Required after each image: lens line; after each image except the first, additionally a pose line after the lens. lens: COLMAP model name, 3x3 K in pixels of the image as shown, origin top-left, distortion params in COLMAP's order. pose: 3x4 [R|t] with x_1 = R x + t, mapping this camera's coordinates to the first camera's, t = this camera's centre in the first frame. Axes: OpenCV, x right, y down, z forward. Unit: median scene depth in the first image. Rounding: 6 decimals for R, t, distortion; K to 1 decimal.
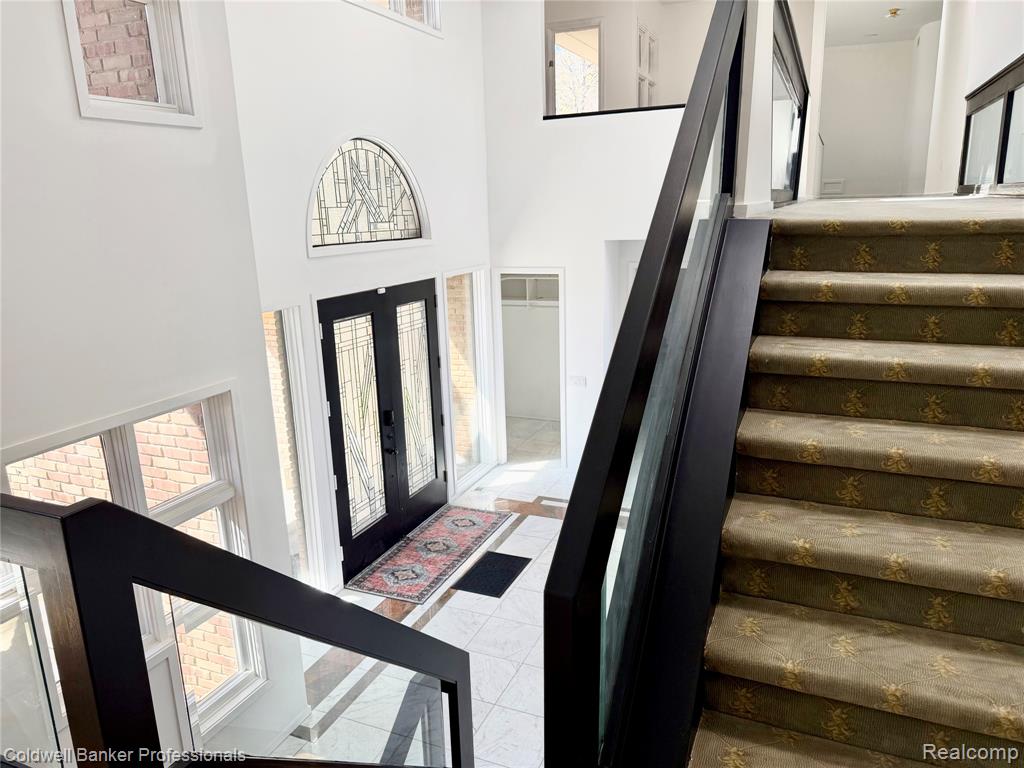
lens RADIAL K [[718.1, 0, 516.2], [0, 718.1, 384.9], [0, 0, 1]] dist [0.045000, -0.053732]
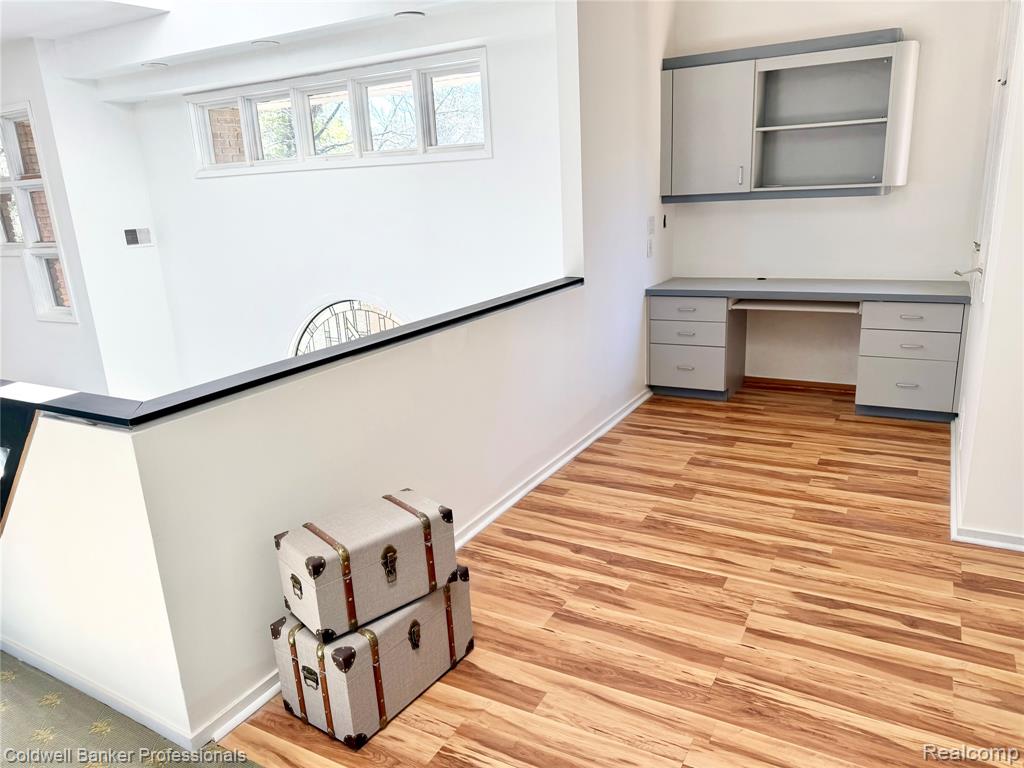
lens RADIAL K [[718.1, 0, 516.2], [0, 718.1, 384.9], [0, 0, 1]] dist [0.045000, -0.053732]
pose [[-0.109427, 0.296913, -0.948614, 0.712522], [-0.187345, 0.931080, 0.313037, -0.579764], [0.976180, 0.211973, -0.046261, 1.284252]]
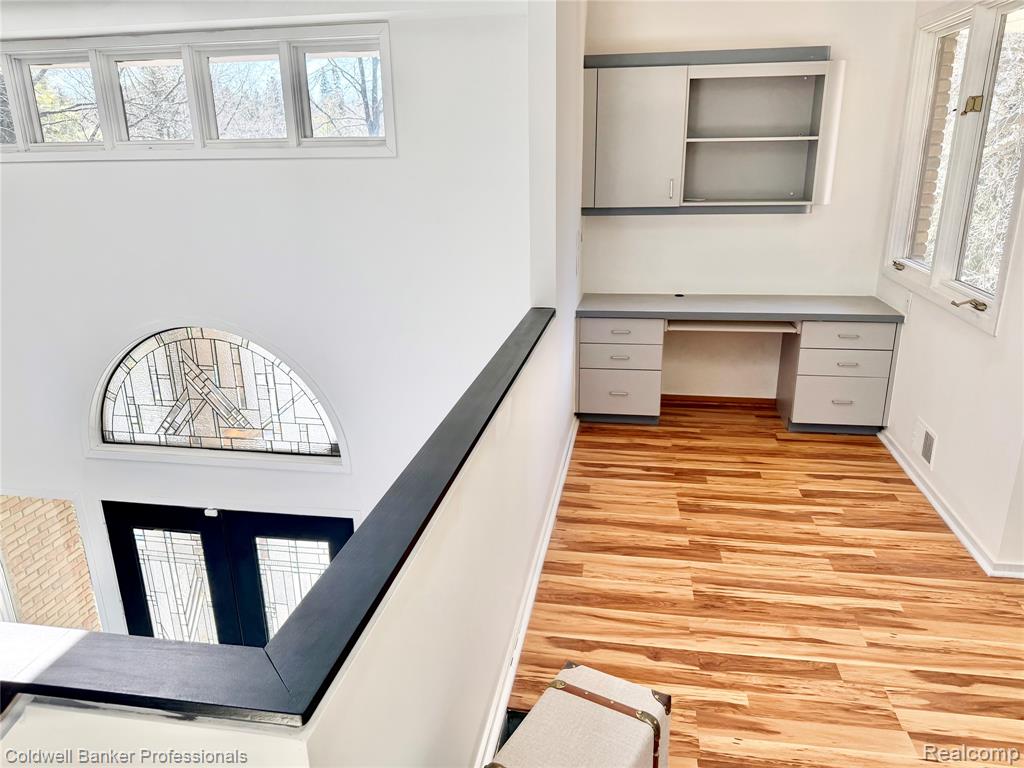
lens RADIAL K [[718.1, 0, 516.2], [0, 718.1, 384.9], [0, 0, 1]] dist [0.045000, -0.053732]
pose [[0.230810, 0.312064, -0.921598, 0.587925], [-0.225317, 0.938569, 0.261381, -0.561370], [0.946551, 0.147323, 0.286944, 1.115296]]
